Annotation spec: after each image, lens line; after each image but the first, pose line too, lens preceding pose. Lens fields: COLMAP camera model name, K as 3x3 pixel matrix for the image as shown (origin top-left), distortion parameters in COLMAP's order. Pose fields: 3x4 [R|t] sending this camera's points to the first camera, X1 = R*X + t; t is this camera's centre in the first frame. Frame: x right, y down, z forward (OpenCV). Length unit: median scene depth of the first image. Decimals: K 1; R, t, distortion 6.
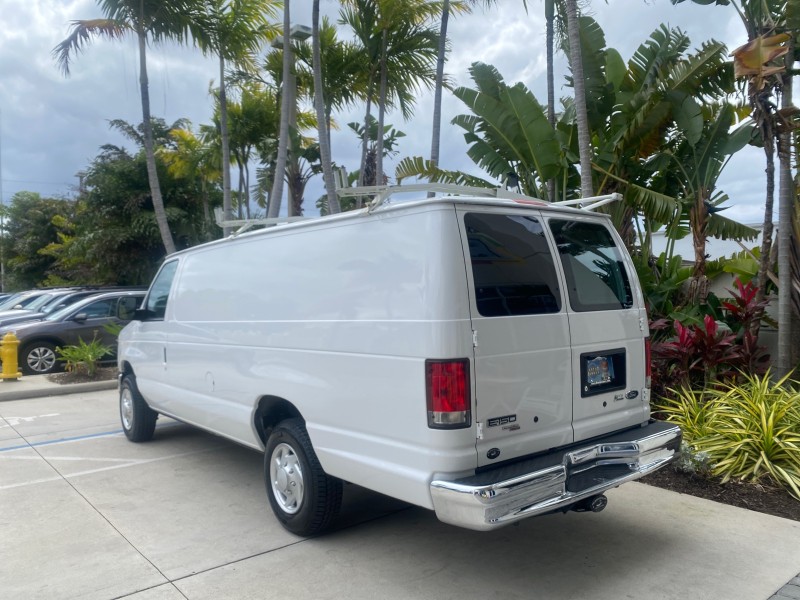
lens RADIAL K [[610.3, 0, 399.8], [0, 610.3, 304.3], [0, 0, 1]] dist [0.027775, -0.025747]
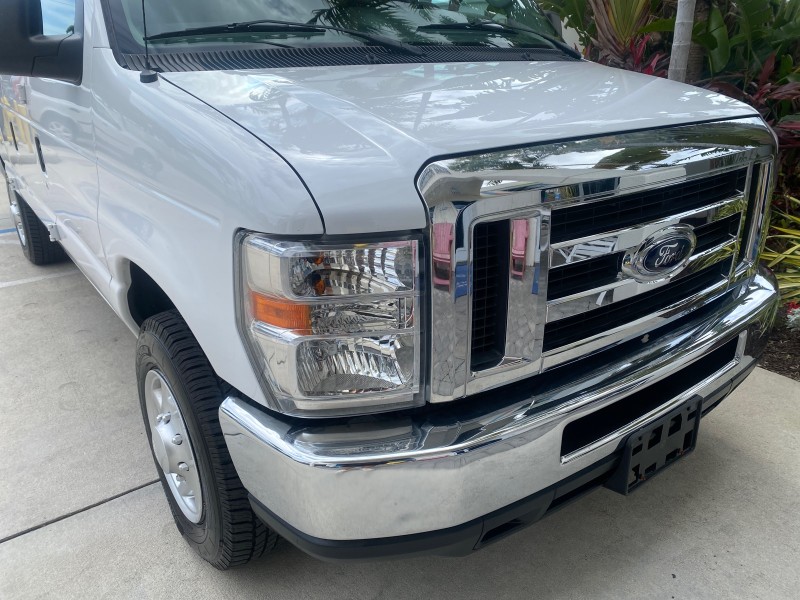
lens RADIAL K [[610.3, 0, 399.1], [0, 610.3, 289.6], [0, 0, 1]] dist [0.027775, -0.025747]
pose [[0.999435, 0.024770, -0.022733, 0.052929], [-0.015757, 0.942403, 0.334107, 0.021561], [0.029699, -0.333560, 0.942261, 0.356203]]
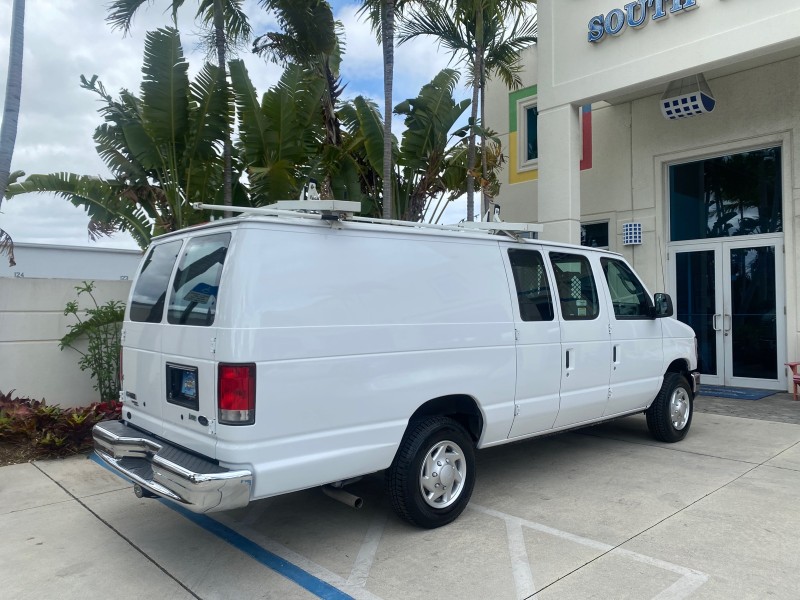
lens RADIAL K [[610.3, 0, 402.6], [0, 610.3, 300.0], [0, 0, 1]] dist [0.027775, -0.025747]
pose [[-0.055383, 0.023087, 0.998198, -1.113725], [0.031416, 0.999278, -0.021369, 0.006030], [-0.997971, 0.030176, -0.056068, 1.143497]]
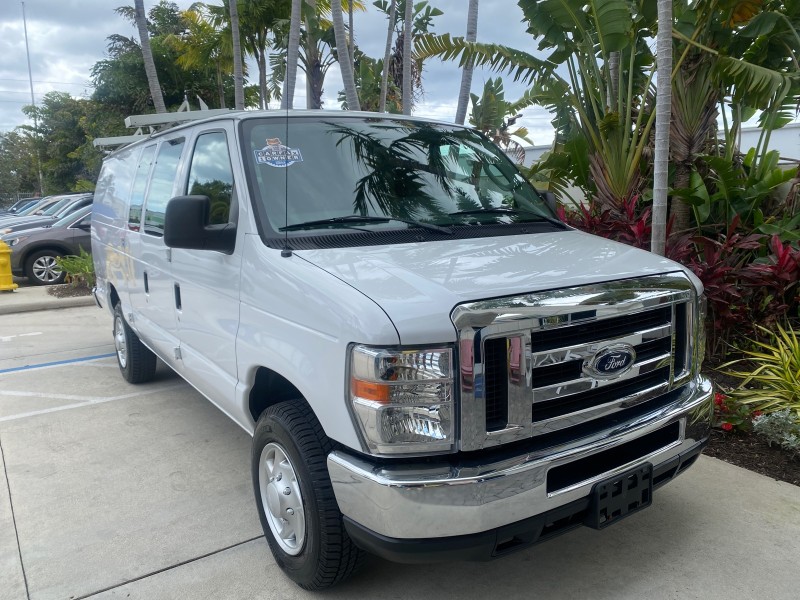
lens RADIAL K [[610.3, 0, 400.7], [0, 610.3, 299.9], [0, 0, 1]] dist [0.027775, -0.025747]
pose [[0.997253, 0.015354, -0.072455, 0.049972], [-0.004778, 0.989574, 0.143947, -0.002903], [0.073910, -0.143206, 0.986929, 0.218328]]
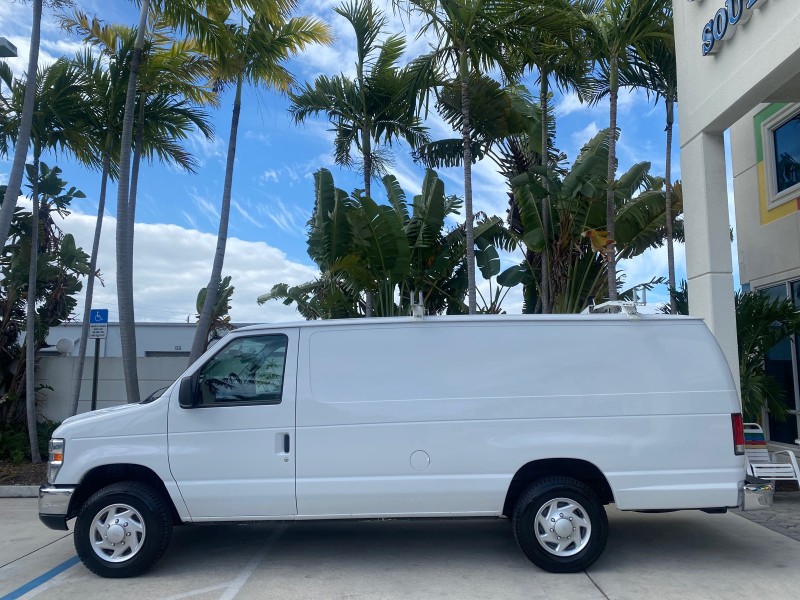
lens RADIAL K [[610.3, 0, 397.3], [0, 610.3, 296.2], [0, 0, 1]] dist [0.027775, -0.025747]
pose [[0.641357, 0.110792, 0.759201, -0.910722], [0.008803, 0.988391, -0.151675, 0.008461], [-0.767192, 0.103961, 0.632937, 0.287498]]
